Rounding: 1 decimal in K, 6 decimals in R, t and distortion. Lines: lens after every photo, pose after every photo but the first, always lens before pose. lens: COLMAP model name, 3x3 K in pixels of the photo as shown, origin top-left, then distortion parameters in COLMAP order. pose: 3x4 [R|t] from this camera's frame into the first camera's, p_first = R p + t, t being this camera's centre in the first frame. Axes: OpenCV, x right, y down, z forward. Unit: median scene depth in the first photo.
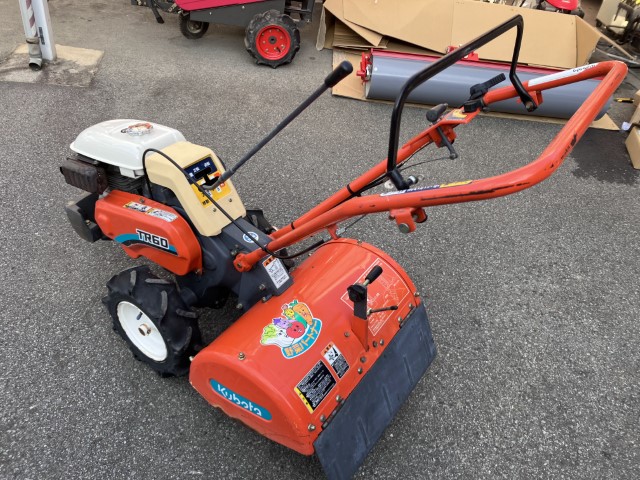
lens RADIAL K [[521.3, 0, 311.8], [0, 521.3, 234.9], [0, 0, 1]] dist [0.024405, -0.031858]
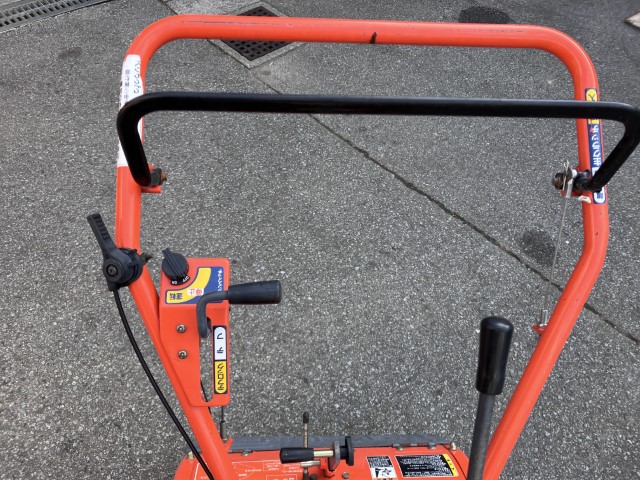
lens RADIAL K [[521.3, 0, 314.1], [0, 521.3, 233.8], [0, 0, 1]] dist [0.024405, -0.031858]
pose [[-0.615512, -0.672263, 0.411349, 0.019132], [0.409979, 0.172641, 0.895607, -0.511100], [-0.673099, 0.719901, 0.169351, 0.610519]]
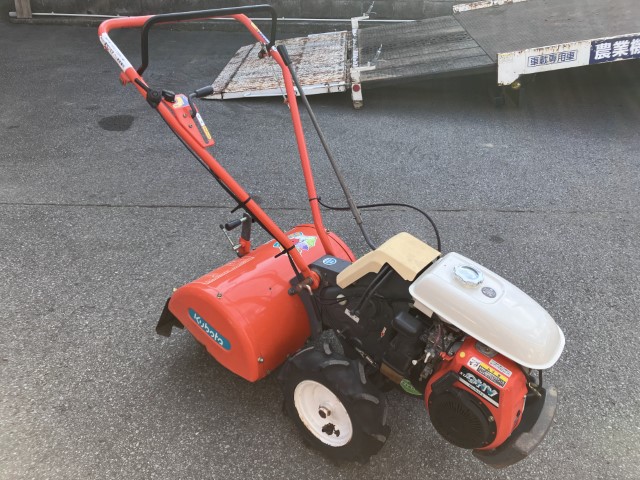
lens RADIAL K [[521.3, 0, 318.4], [0, 521.3, 242.3], [0, 0, 1]] dist [0.024405, -0.031858]
pose [[-0.989234, -0.142819, -0.031905, -0.050663], [-0.077966, 0.329857, 0.940806, -1.051602], [-0.123840, 0.933165, -0.337441, 1.329266]]
